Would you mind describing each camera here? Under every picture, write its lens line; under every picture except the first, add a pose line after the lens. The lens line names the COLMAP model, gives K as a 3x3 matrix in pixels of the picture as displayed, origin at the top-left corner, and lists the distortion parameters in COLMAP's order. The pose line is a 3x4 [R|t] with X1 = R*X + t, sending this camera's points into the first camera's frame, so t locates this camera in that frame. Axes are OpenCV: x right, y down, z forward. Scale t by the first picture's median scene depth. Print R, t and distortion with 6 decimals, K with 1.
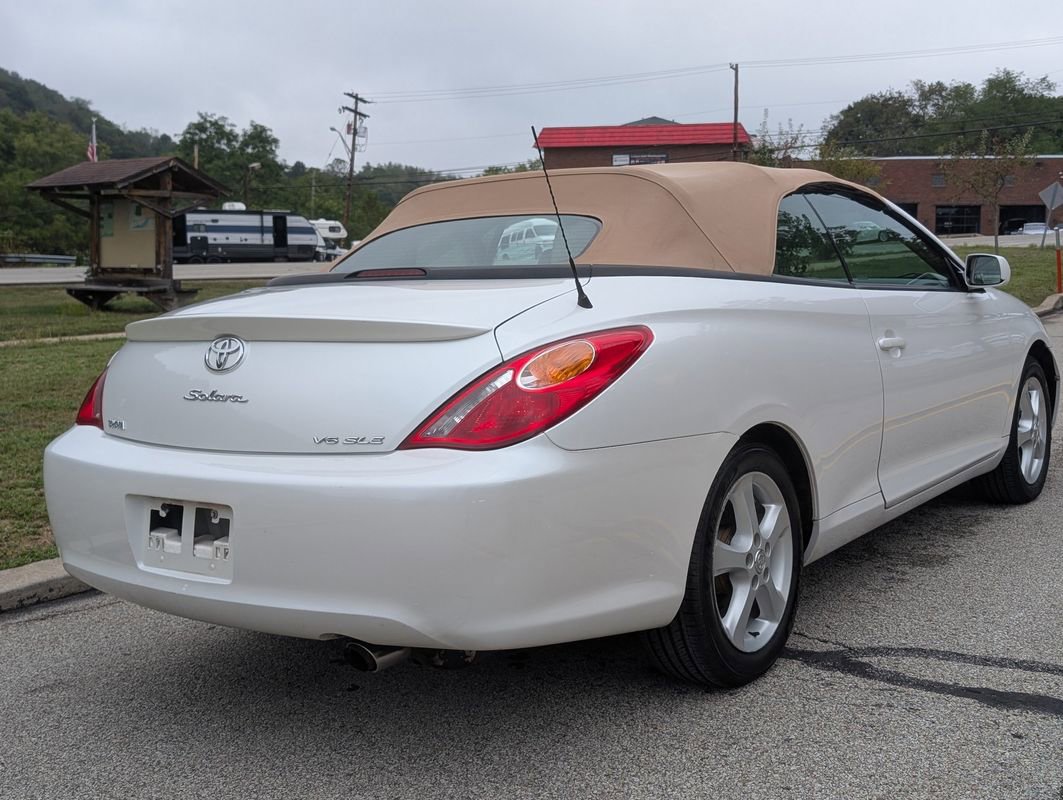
lens RADIAL K [[1237.1, 0, 566.3], [0, 1237.1, 387.7], [0, 0, 1]] dist [0.069573, -0.189625]
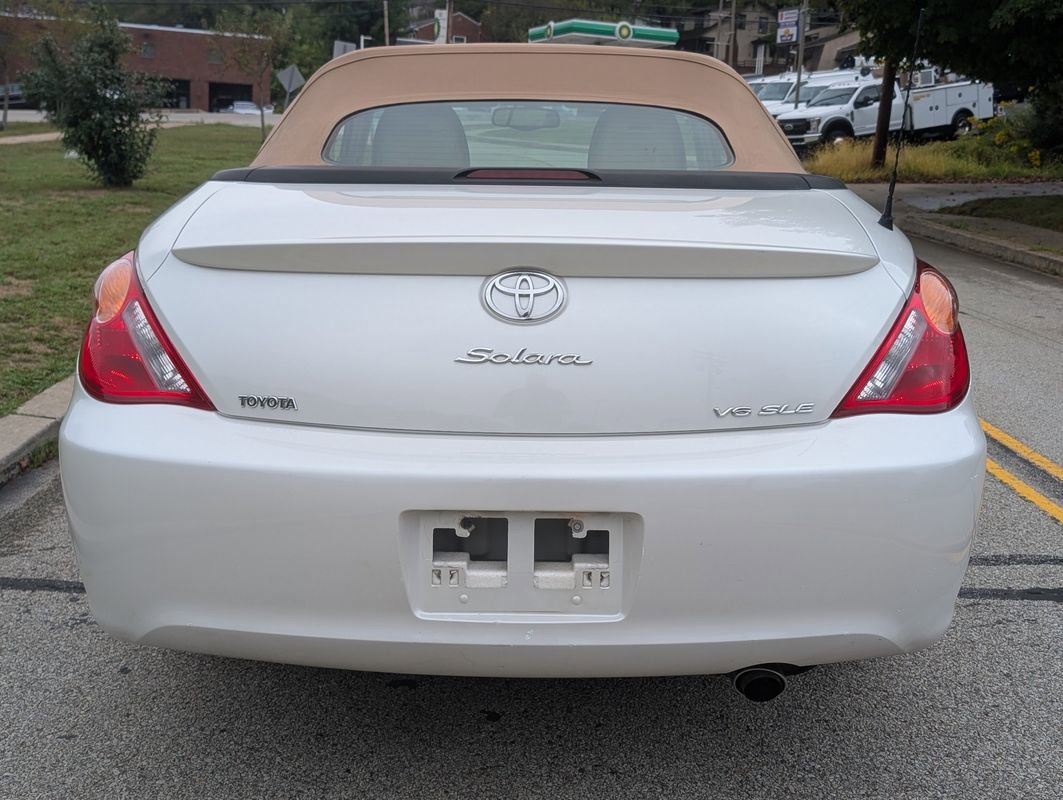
lens RADIAL K [[1243.2, 0, 532.1], [0, 1243.2, 368.6], [0, 0, 1]] dist [0.022136, -0.032477]
pose [[0.820426, -0.058624, 0.568740, -0.084314], [0.010383, 0.996093, 0.087697, -0.005926], [-0.571659, -0.066044, 0.817829, 0.053665]]
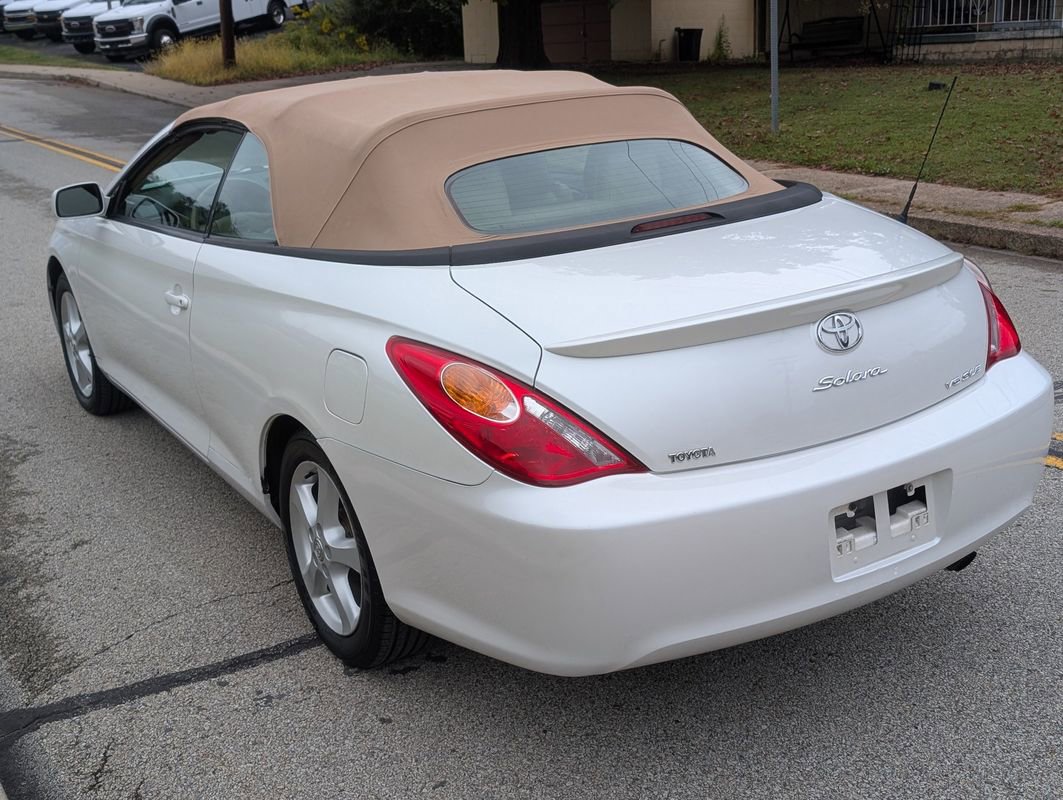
lens RADIAL K [[1242.4, 0, 531.7], [0, 1242.4, 388.2], [0, 0, 1]] dist [0.026602, -0.056259]
pose [[0.390587, -0.261916, 0.882520, -0.151487], [0.129522, 0.964771, 0.229002, -0.029085], [-0.911409, 0.024861, 0.410750, 0.104259]]
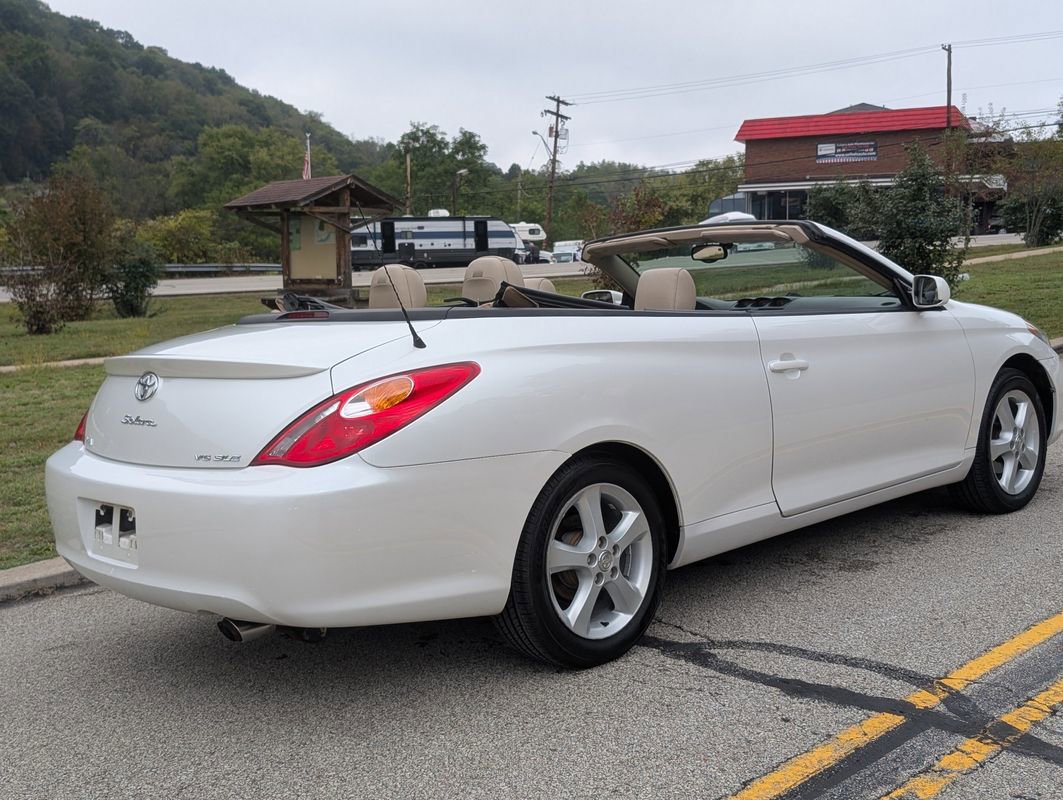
lens RADIAL K [[1221.5, 0, 526.3], [0, 1221.5, 415.8], [0, 0, 1]] dist [0.213359, -0.786090]
pose [[0.979045, 0.001709, -0.203635, 0.044846], [0.003715, 0.999648, 0.026252, -0.003686], [0.203608, -0.026459, 0.978695, -0.018598]]
